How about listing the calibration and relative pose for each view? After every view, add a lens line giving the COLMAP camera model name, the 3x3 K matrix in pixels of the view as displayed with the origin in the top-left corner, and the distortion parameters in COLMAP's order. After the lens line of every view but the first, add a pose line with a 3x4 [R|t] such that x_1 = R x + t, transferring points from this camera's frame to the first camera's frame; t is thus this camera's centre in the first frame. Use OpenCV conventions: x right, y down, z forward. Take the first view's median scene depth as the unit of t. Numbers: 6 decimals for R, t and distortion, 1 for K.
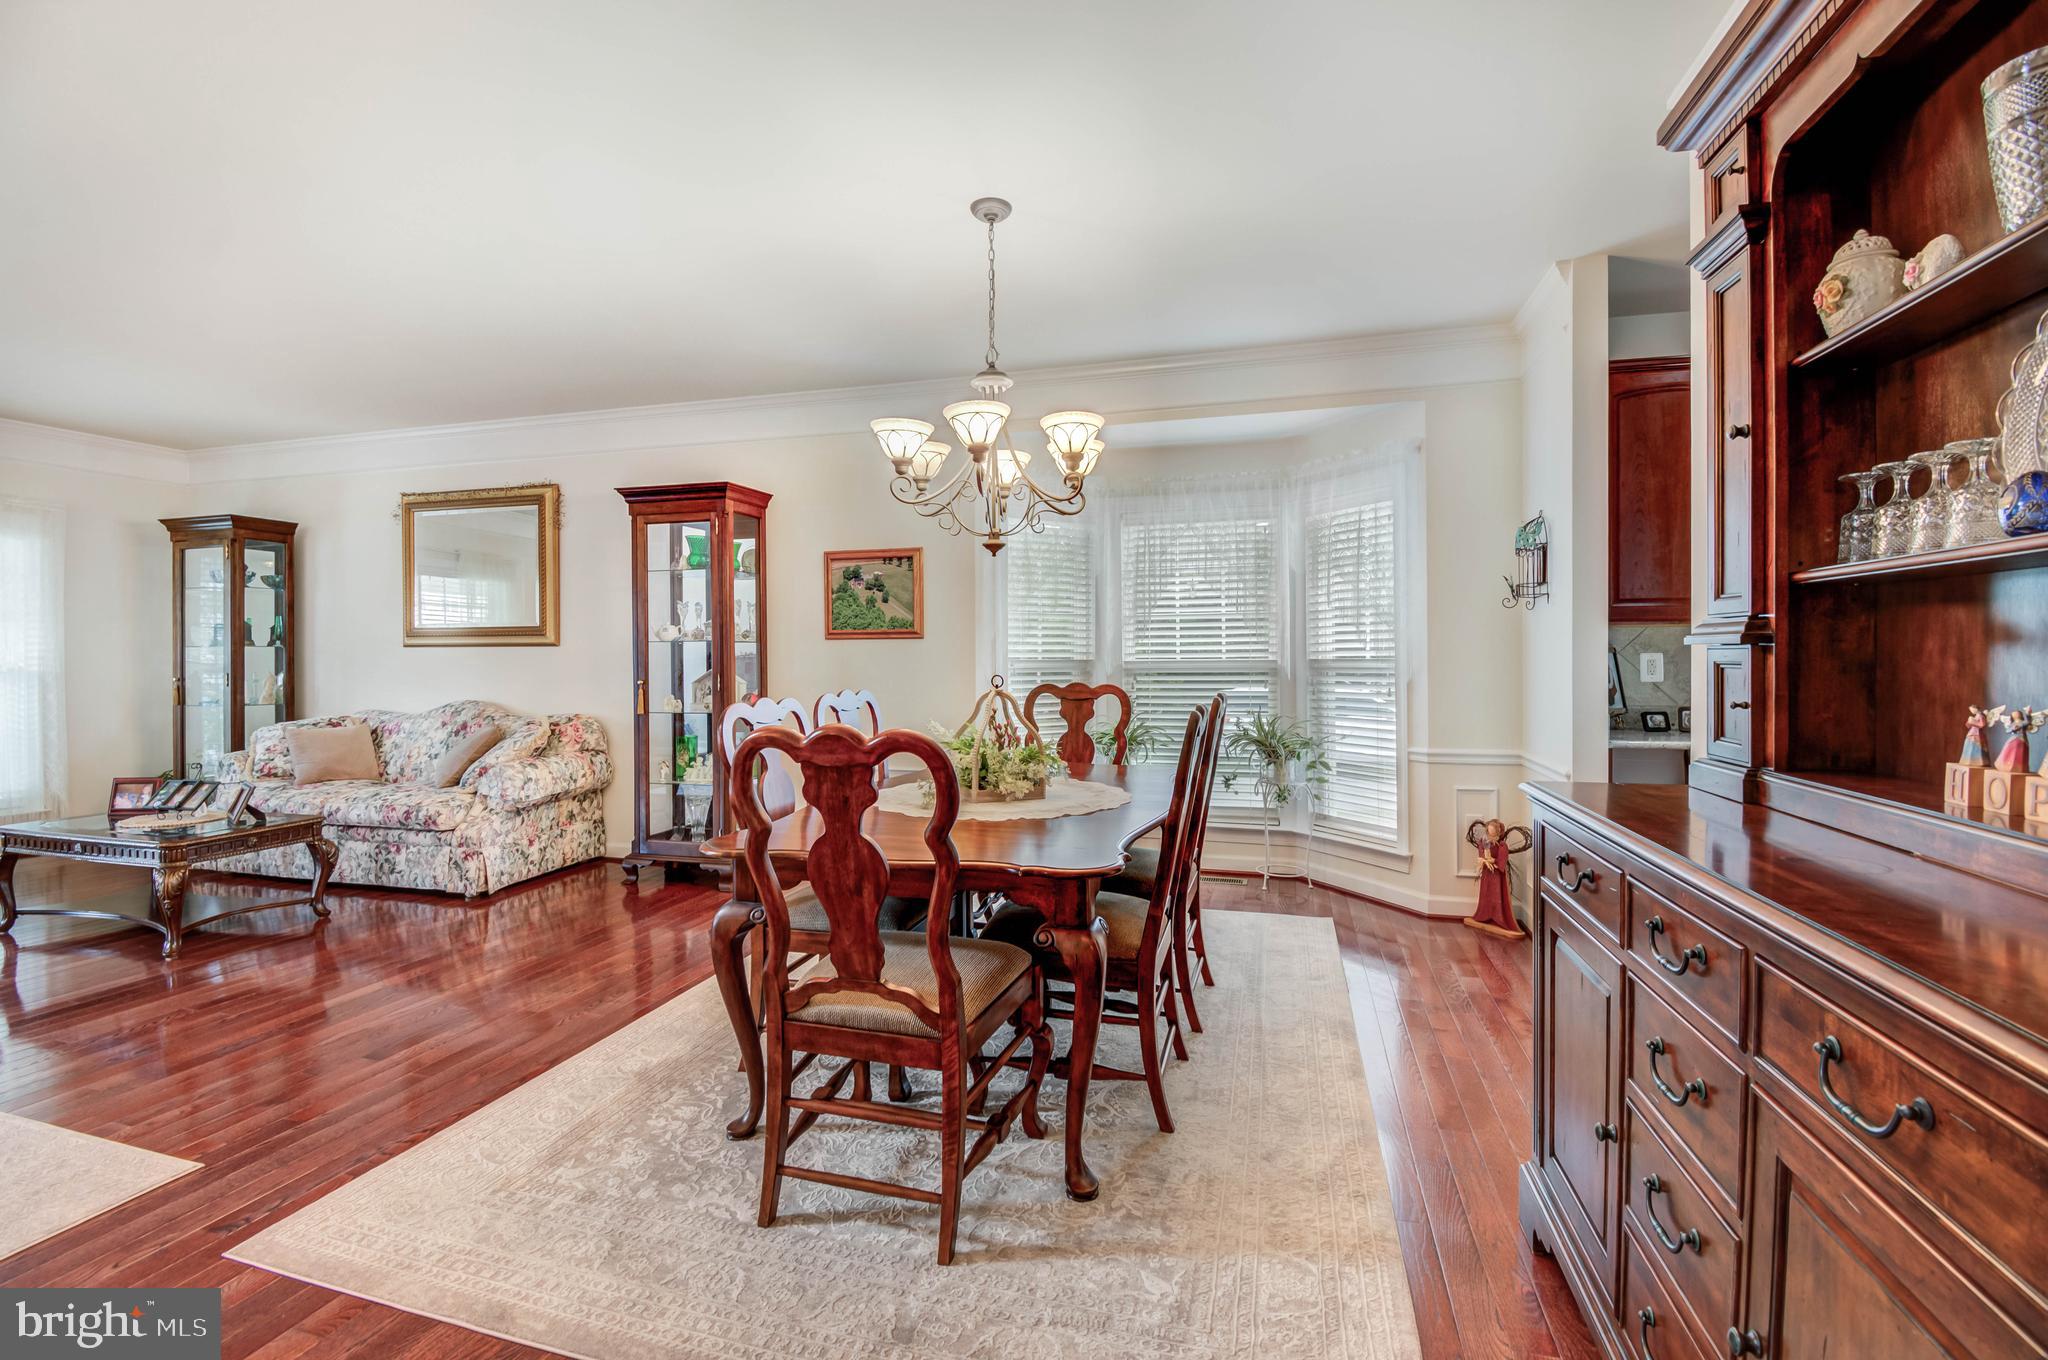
lens RADIAL K [[913.6, 0, 1040.5], [0, 913.6, 656.9], [0, 0, 1]] dist [0.018120, -0.026508]
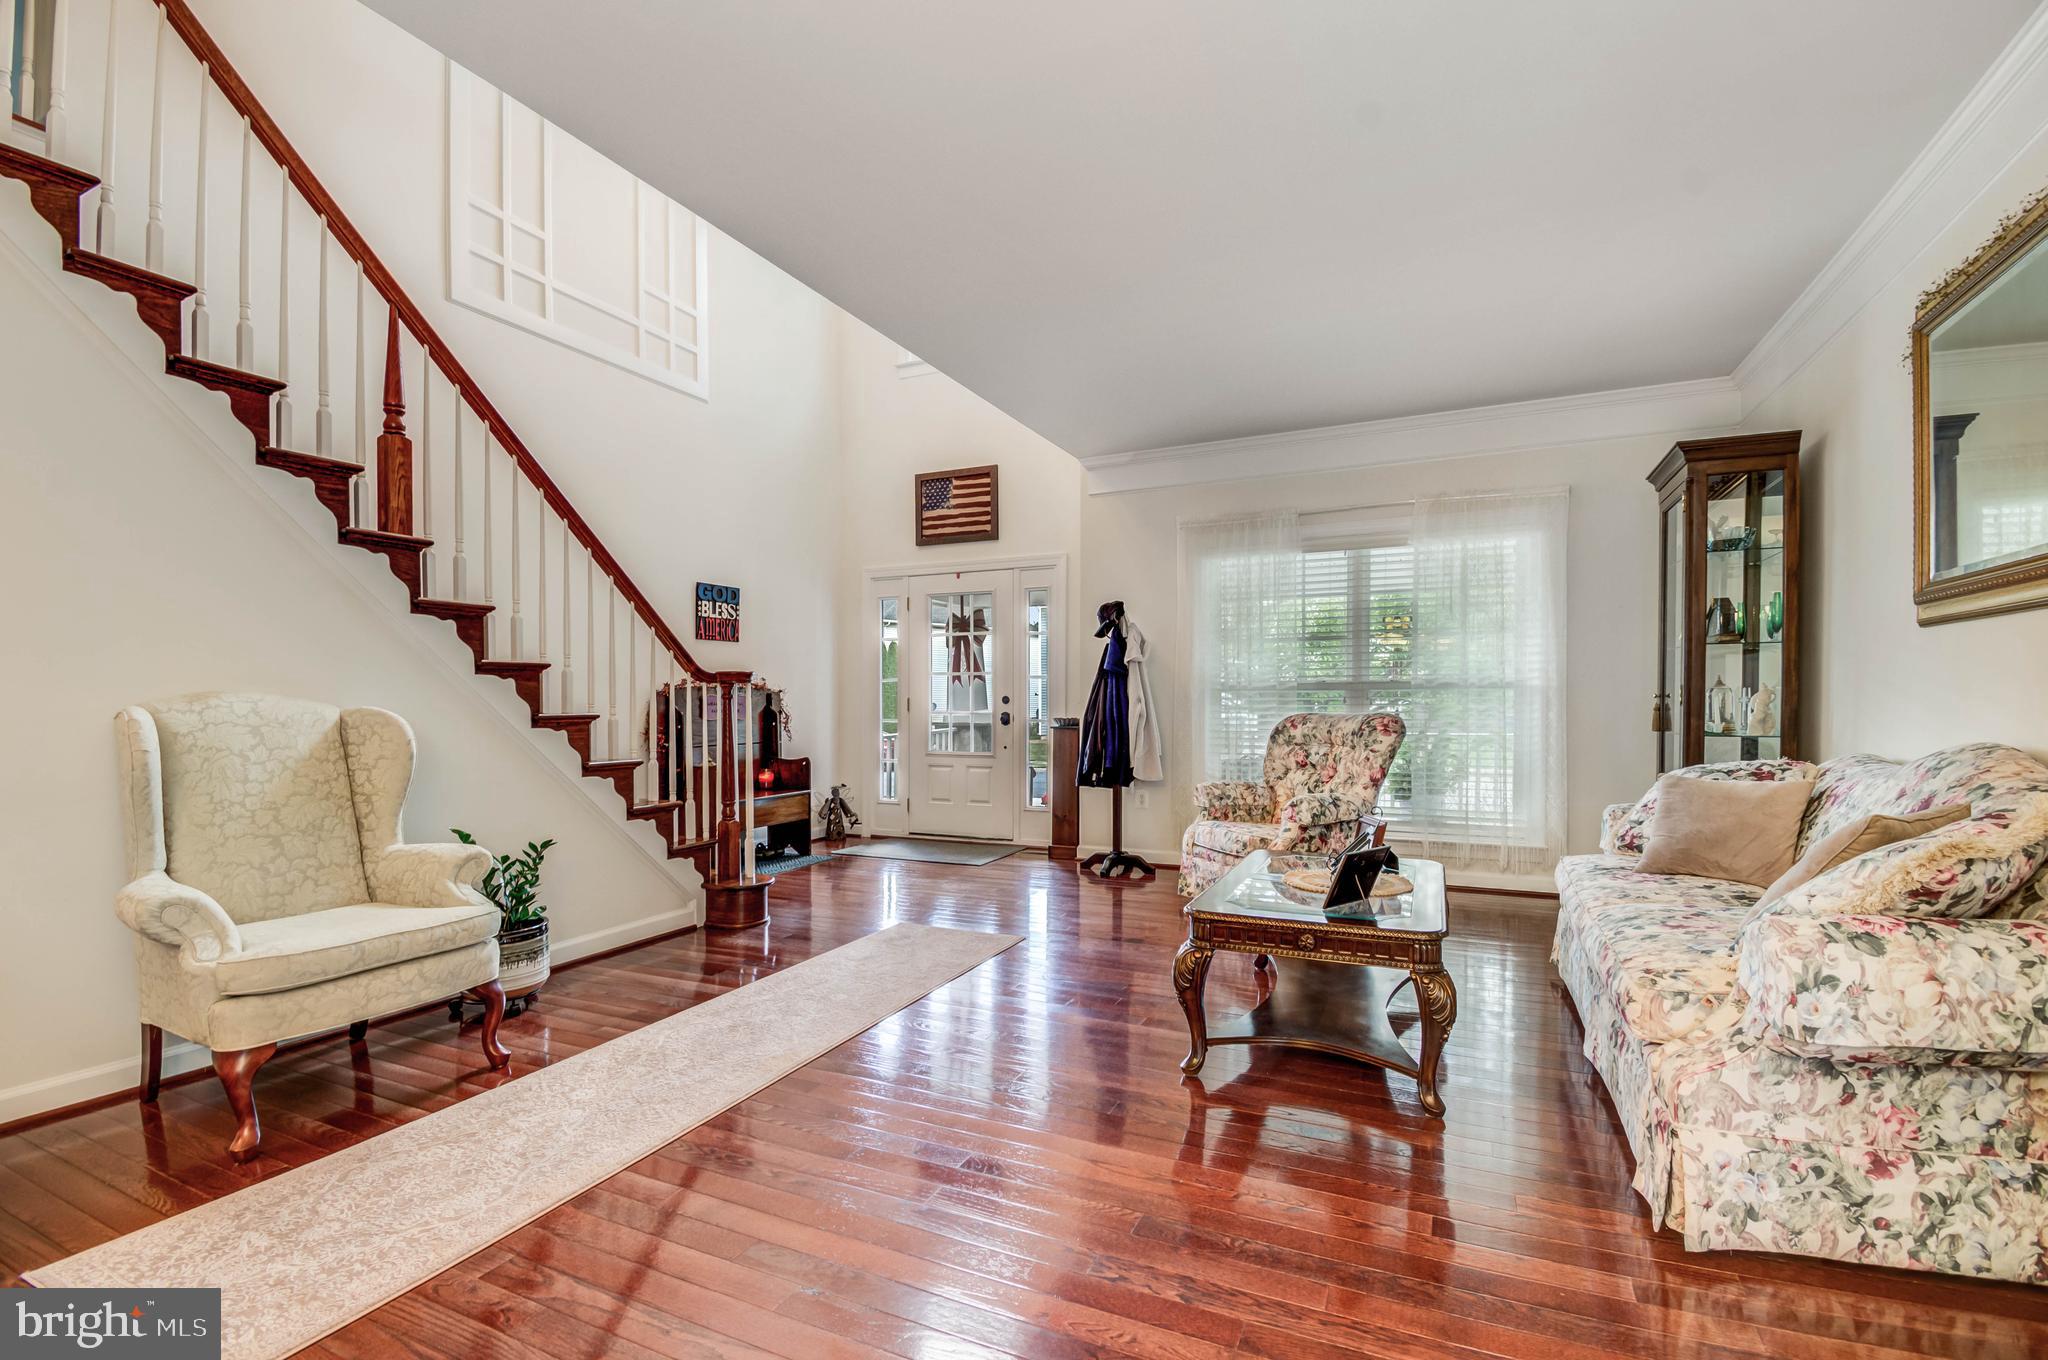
lens RADIAL K [[918.1, 0, 1025.4], [0, 918.1, 706.8], [0, 0, 1]] dist [0.020040, -0.027284]
pose [[-0.162951, 0.012592, -0.986554, -0.175063], [0.002310, 0.999921, 0.012381, 0.027675], [0.986631, -0.000261, -0.162967, 0.737933]]
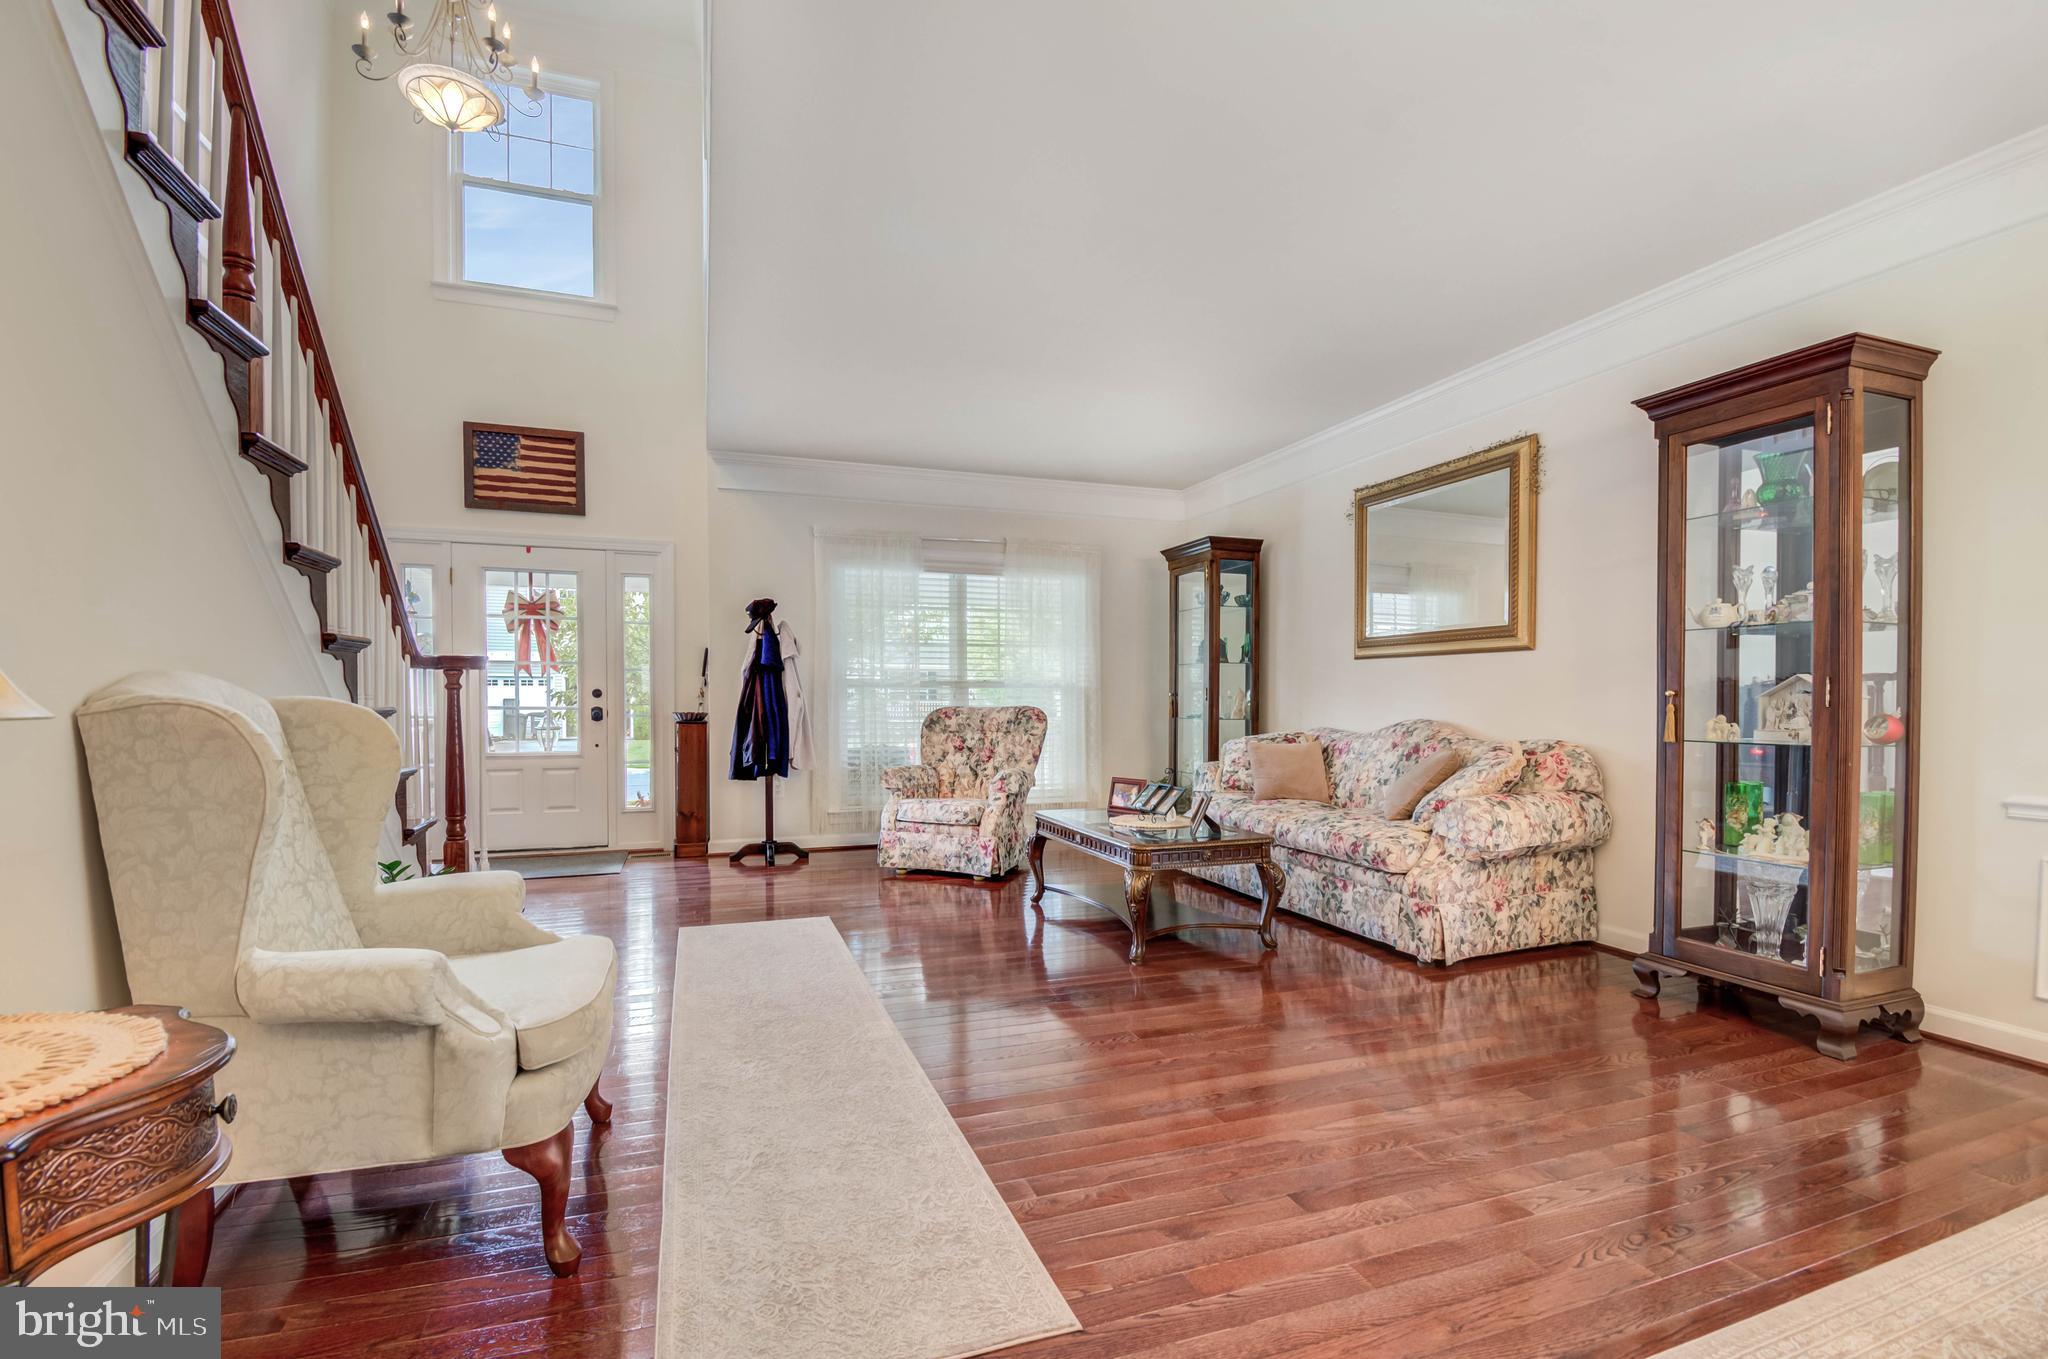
lens RADIAL K [[918.1, 0, 1025.4], [0, 918.1, 706.3], [0, 0, 1]] dist [0.020040, -0.027284]
pose [[0.578216, 0.014936, -0.815747, -0.165173], [-0.007825, 0.999888, 0.012762, 0.031387], [0.815846, -0.000996, 0.578268, 0.244532]]
